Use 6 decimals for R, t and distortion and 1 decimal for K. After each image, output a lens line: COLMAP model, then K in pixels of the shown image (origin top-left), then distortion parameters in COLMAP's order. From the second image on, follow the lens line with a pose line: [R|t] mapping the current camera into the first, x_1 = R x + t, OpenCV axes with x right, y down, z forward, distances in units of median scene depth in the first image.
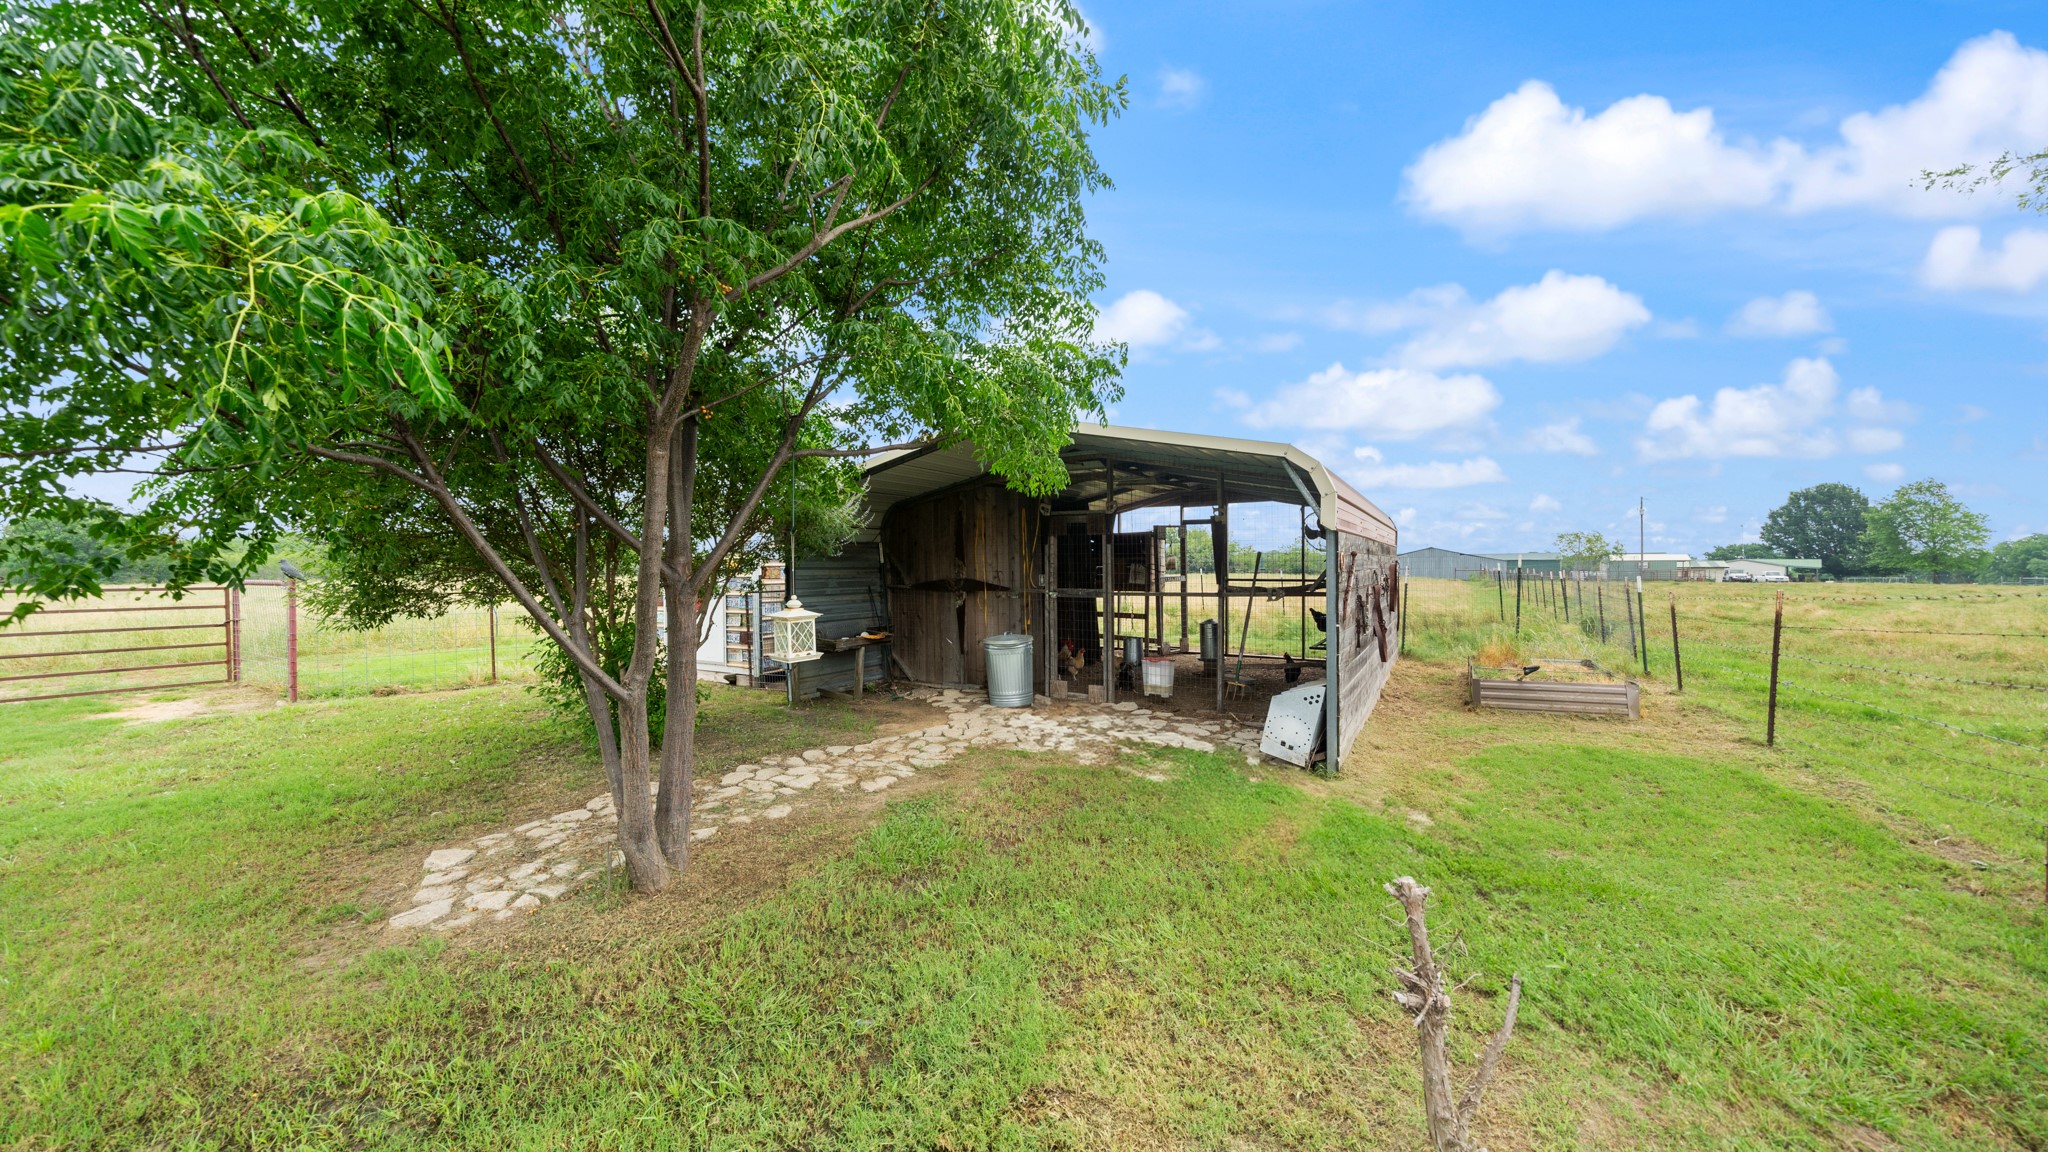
lens RADIAL K [[714.1, 0, 1024.9], [0, 714.1, 577.9], [0, 0, 1]] dist [-0.001351, -0.000122]
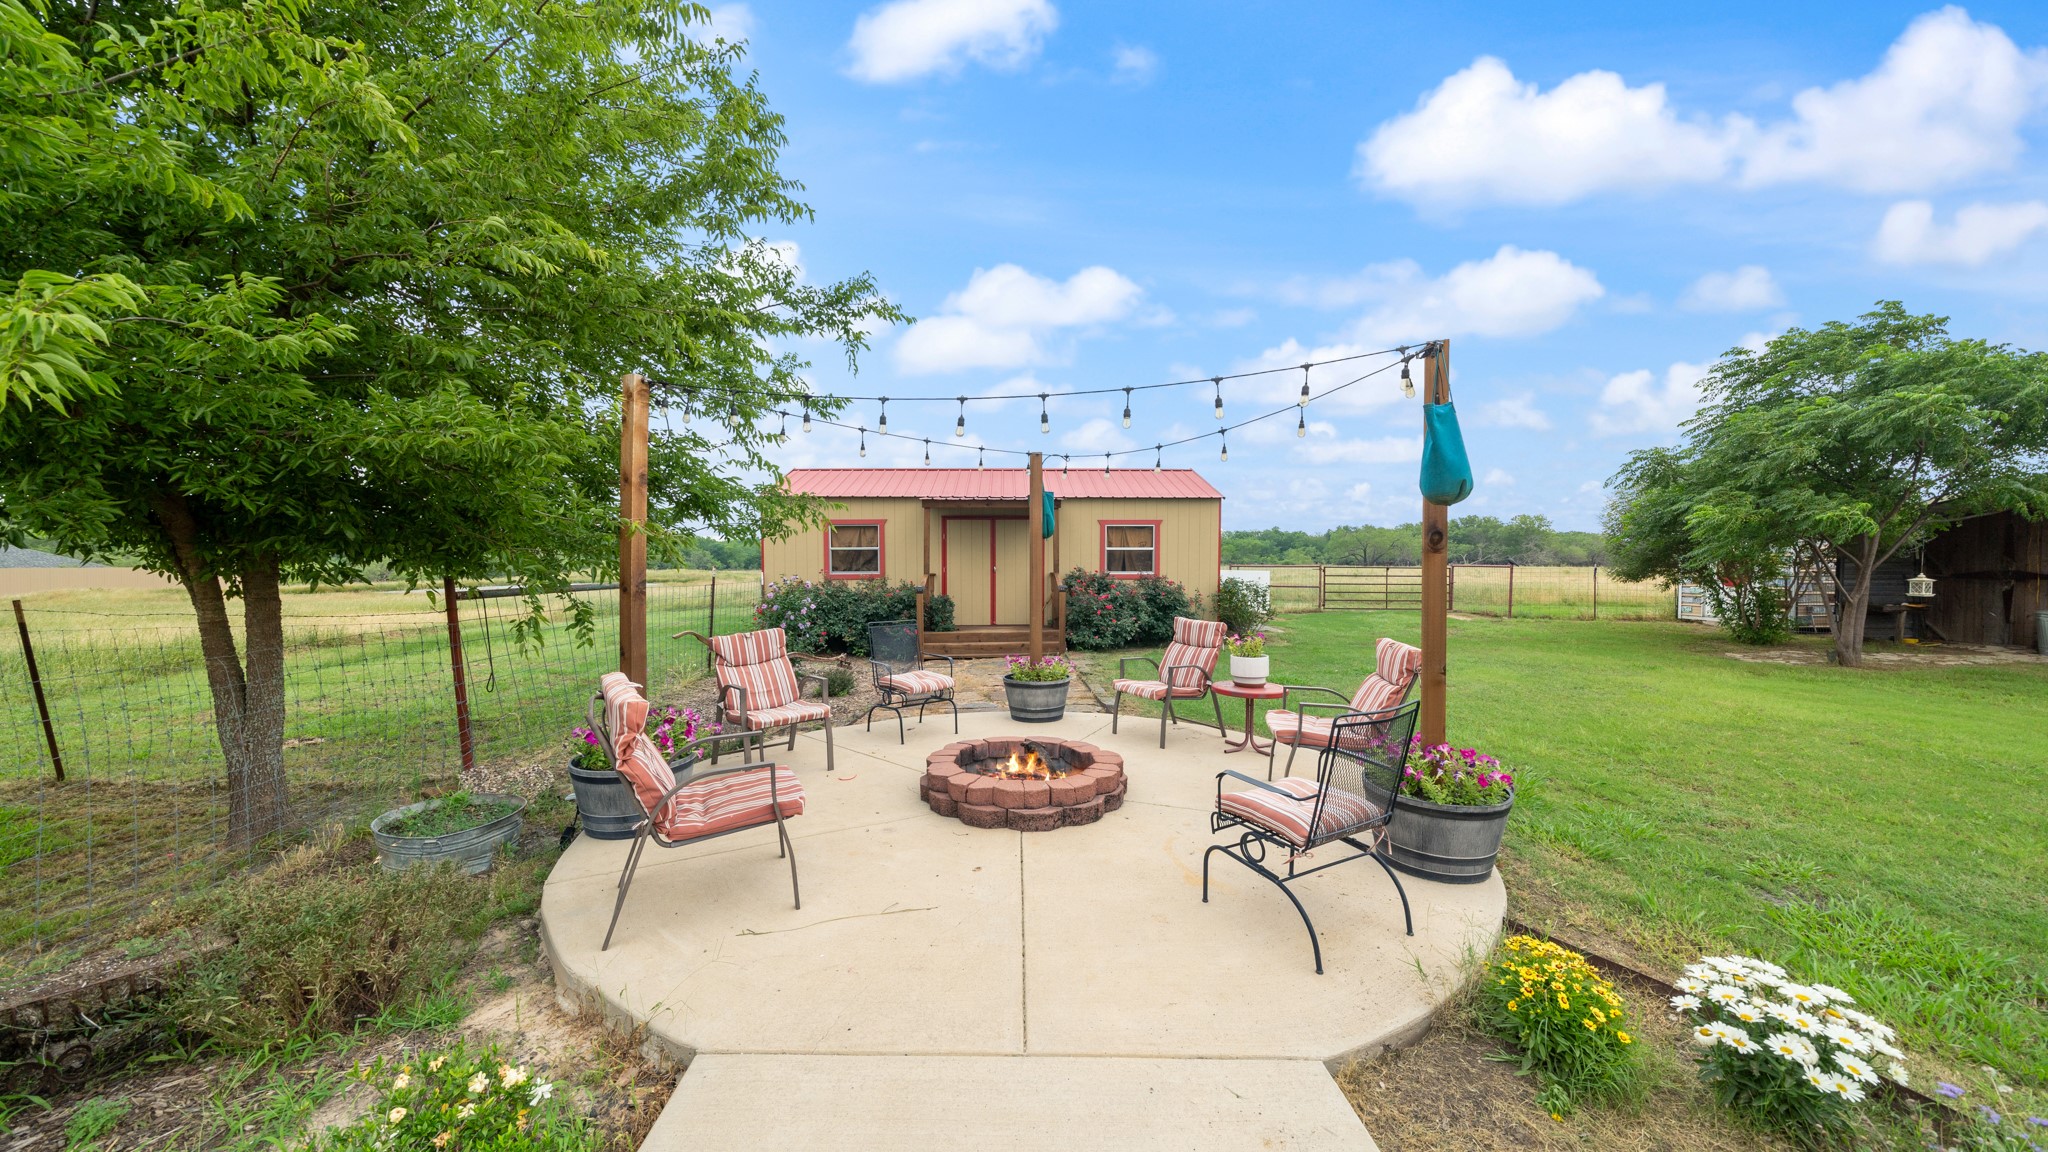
lens RADIAL K [[714.1, 0, 1028.2], [0, 714.1, 577.2], [0, 0, 1]] dist [-0.001351, -0.000122]
pose [[0.513792, 0.024423, -0.857567, 0.122516], [-0.010518, 0.999699, 0.022169, 0.003321], [0.857850, -0.002370, 0.513894, -1.395197]]
